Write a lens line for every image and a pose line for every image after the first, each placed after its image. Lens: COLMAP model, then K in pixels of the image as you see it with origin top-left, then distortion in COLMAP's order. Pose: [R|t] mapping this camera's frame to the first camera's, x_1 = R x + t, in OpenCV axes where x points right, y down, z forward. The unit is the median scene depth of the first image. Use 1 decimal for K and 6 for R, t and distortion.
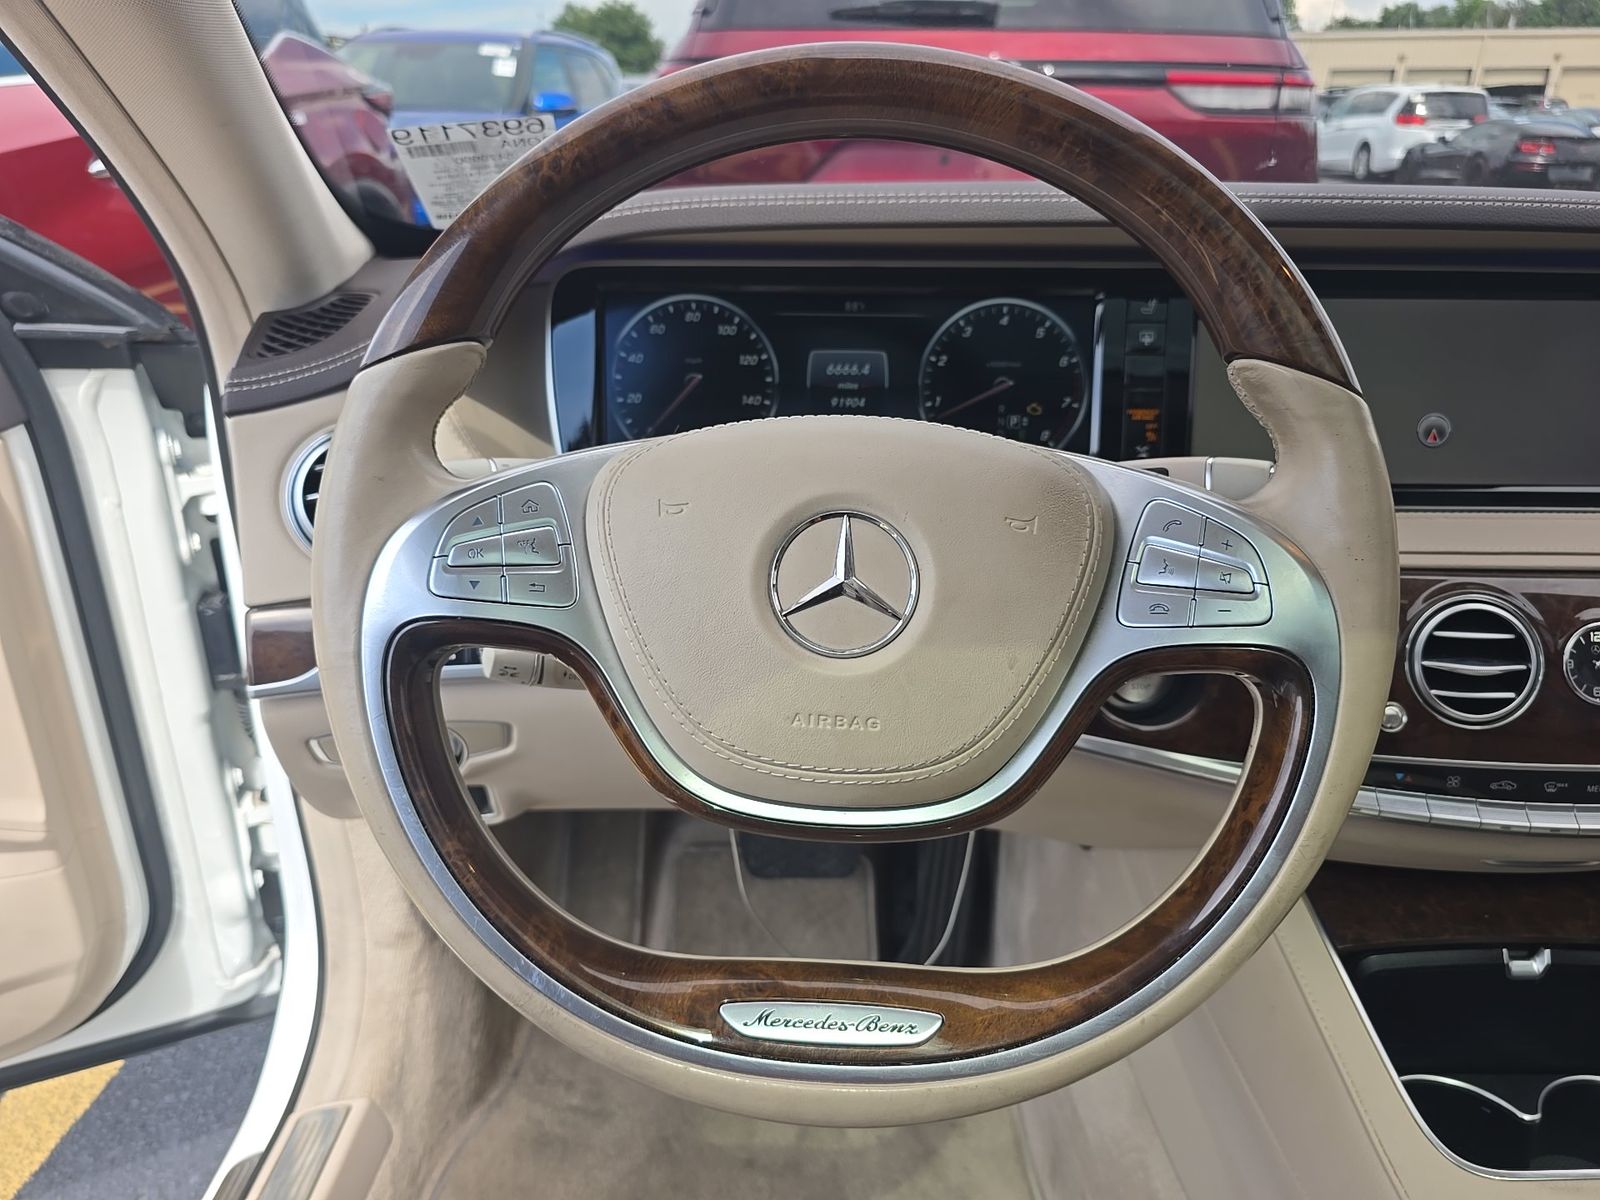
lens RADIAL K [[1081.0, 0, 800.0], [0, 1081.0, 600.0], [0, 0, 1]] dist [0.025200, -0.041778]
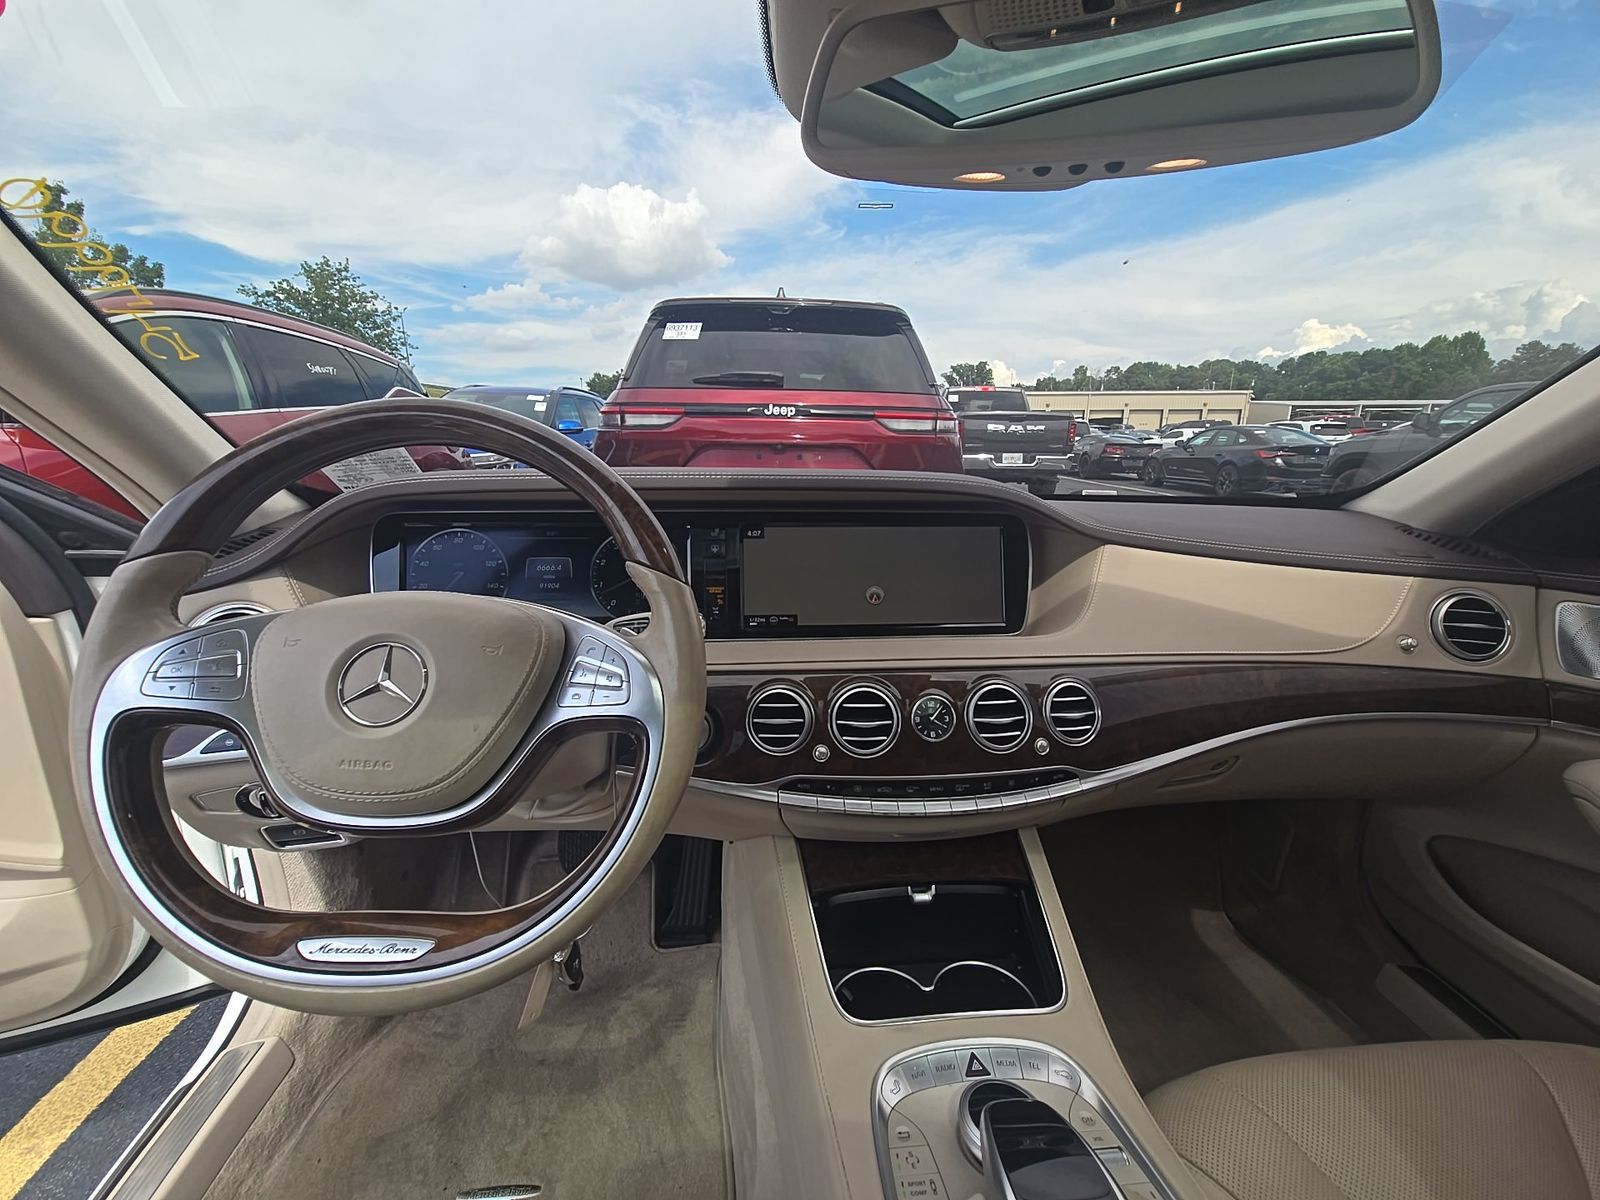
lens RADIAL K [[636.7, 0, 791.7], [0, 636.7, 608.9], [0, 0, 1]] dist [-0.009474, 0.000468]
pose [[0.995491, -0.021890, 0.092293, 0.343599], [0.035458, 0.988345, -0.148043, 0.022021], [-0.087976, 0.150648, 0.984665, -0.054770]]
